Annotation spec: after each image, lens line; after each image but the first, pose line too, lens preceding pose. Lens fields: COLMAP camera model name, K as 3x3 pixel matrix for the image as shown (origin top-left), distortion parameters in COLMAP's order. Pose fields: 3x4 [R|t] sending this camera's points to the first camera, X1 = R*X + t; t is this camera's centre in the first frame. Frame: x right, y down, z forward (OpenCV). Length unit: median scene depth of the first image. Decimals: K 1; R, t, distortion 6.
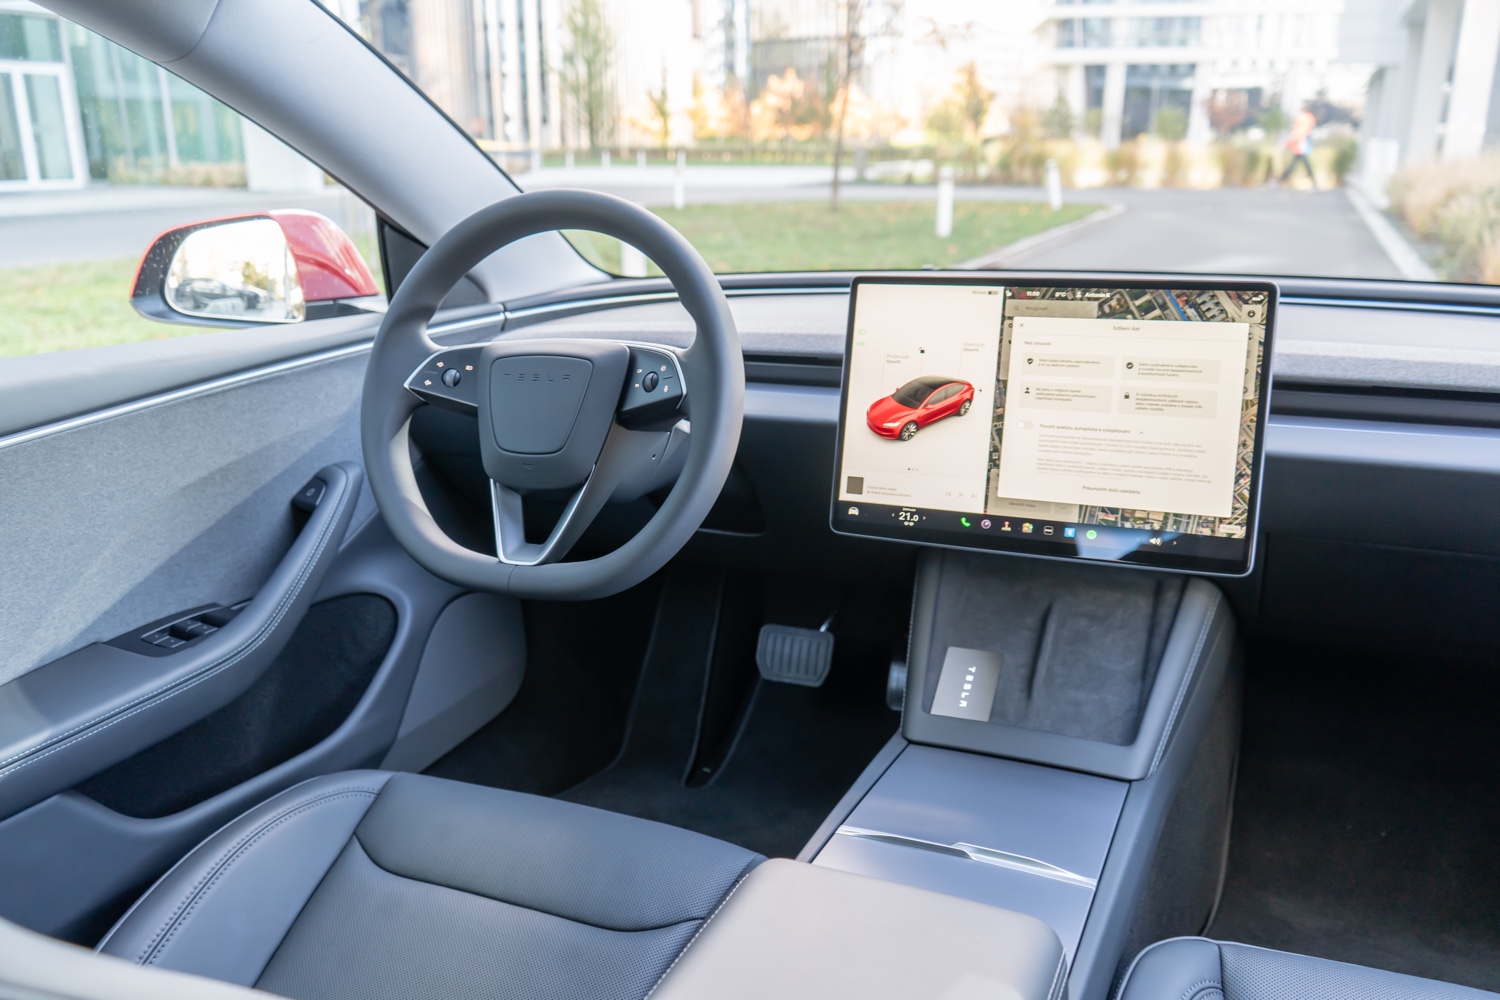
lens RADIAL K [[1265.3, 0, 754.9], [0, 1265.3, 493.1], [0, 0, 1]] dist [-0.011195, 0.048990]
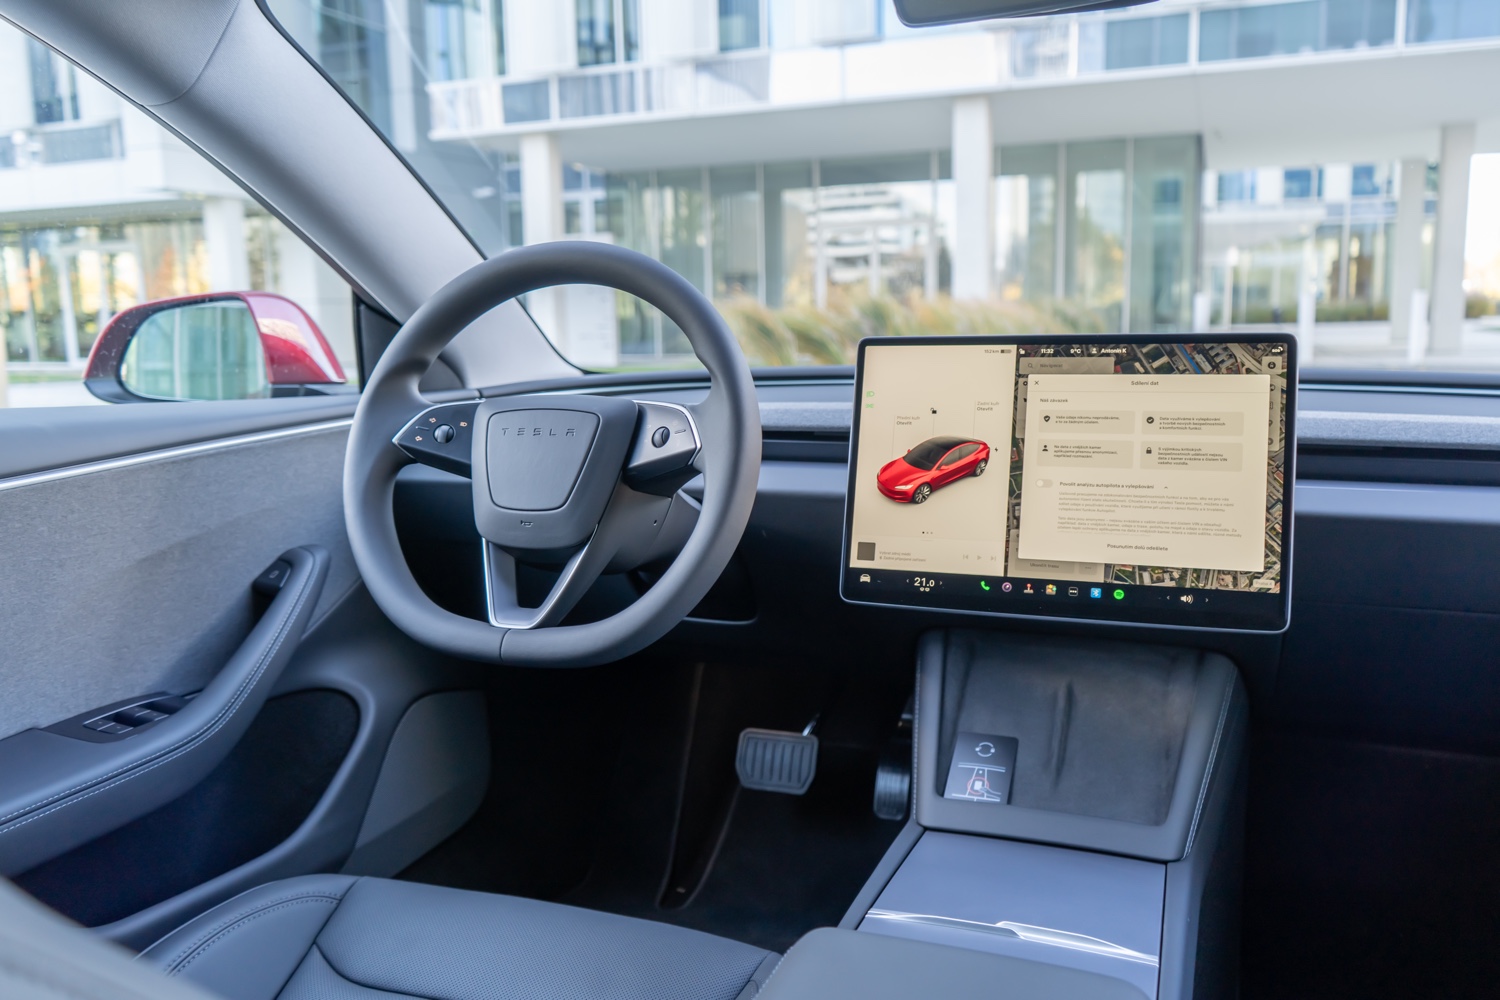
lens RADIAL K [[1265.3, 0, 750.6], [0, 1265.3, 488.6], [0, 0, 1]] dist [-0.011195, 0.048990]
pose [[0.997999, 0.001998, 0.063192, -0.069777], [0.006485, 0.990994, -0.133749, 0.075655], [-0.062890, 0.133891, 0.988999, 0.054285]]
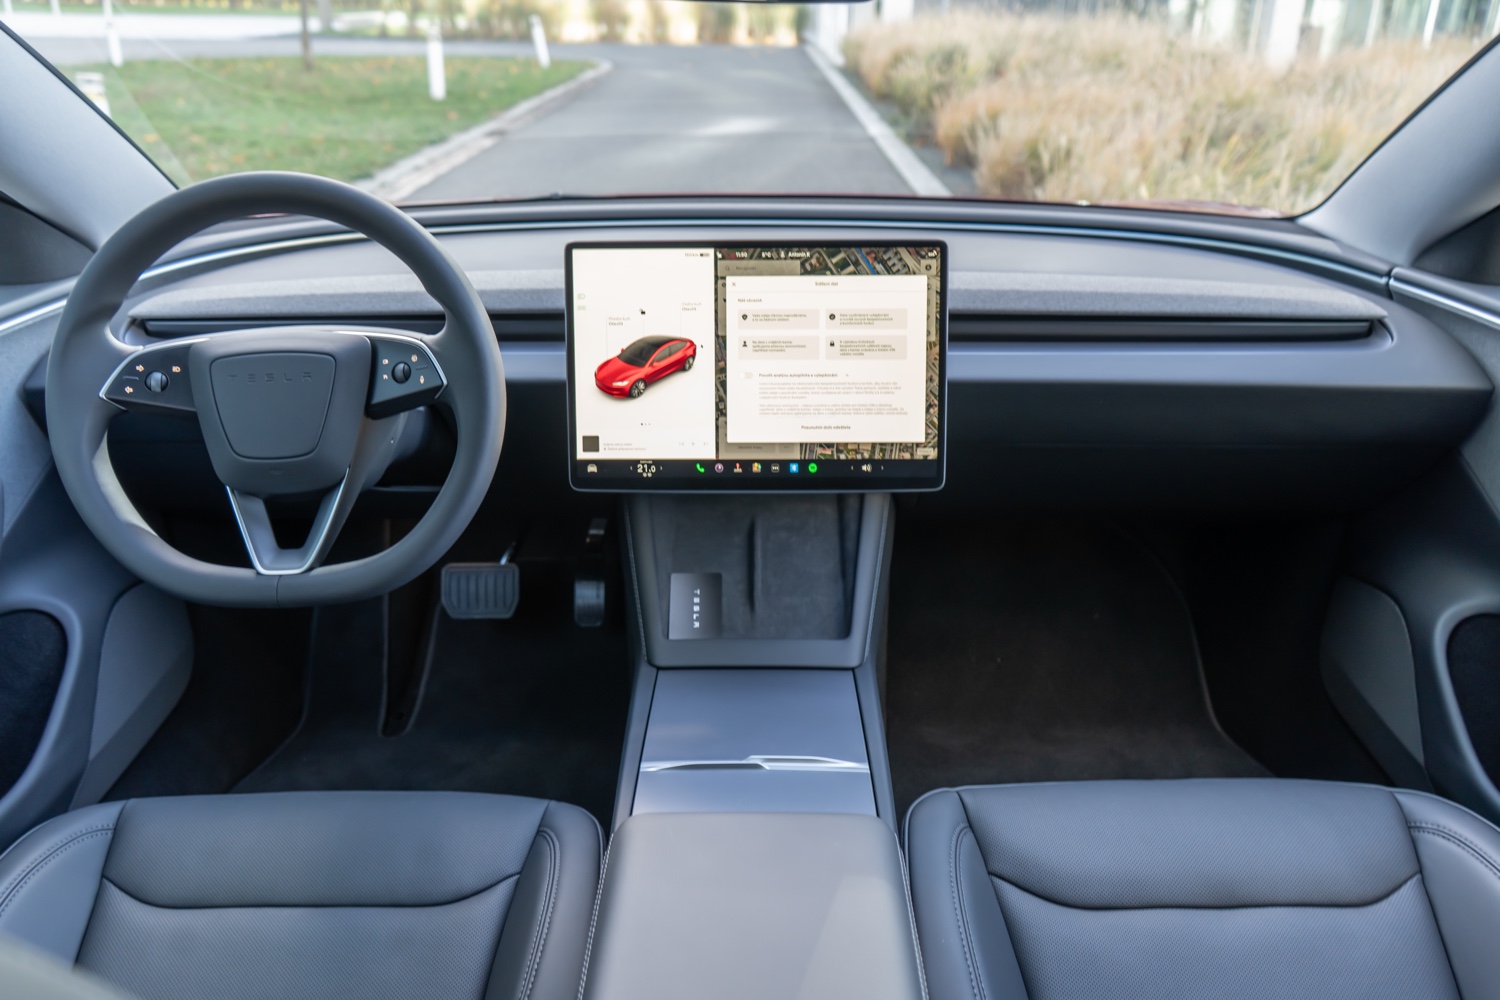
lens RADIAL K [[1265.3, 0, 774.2], [0, 1265.3, 498.1], [0, 0, 1]] dist [-0.011195, 0.048990]
pose [[0.910468, -0.136257, 0.390490, -0.202683], [0.087428, 0.986243, 0.140291, -0.097729], [-0.404233, -0.093591, 0.909855, -0.024497]]
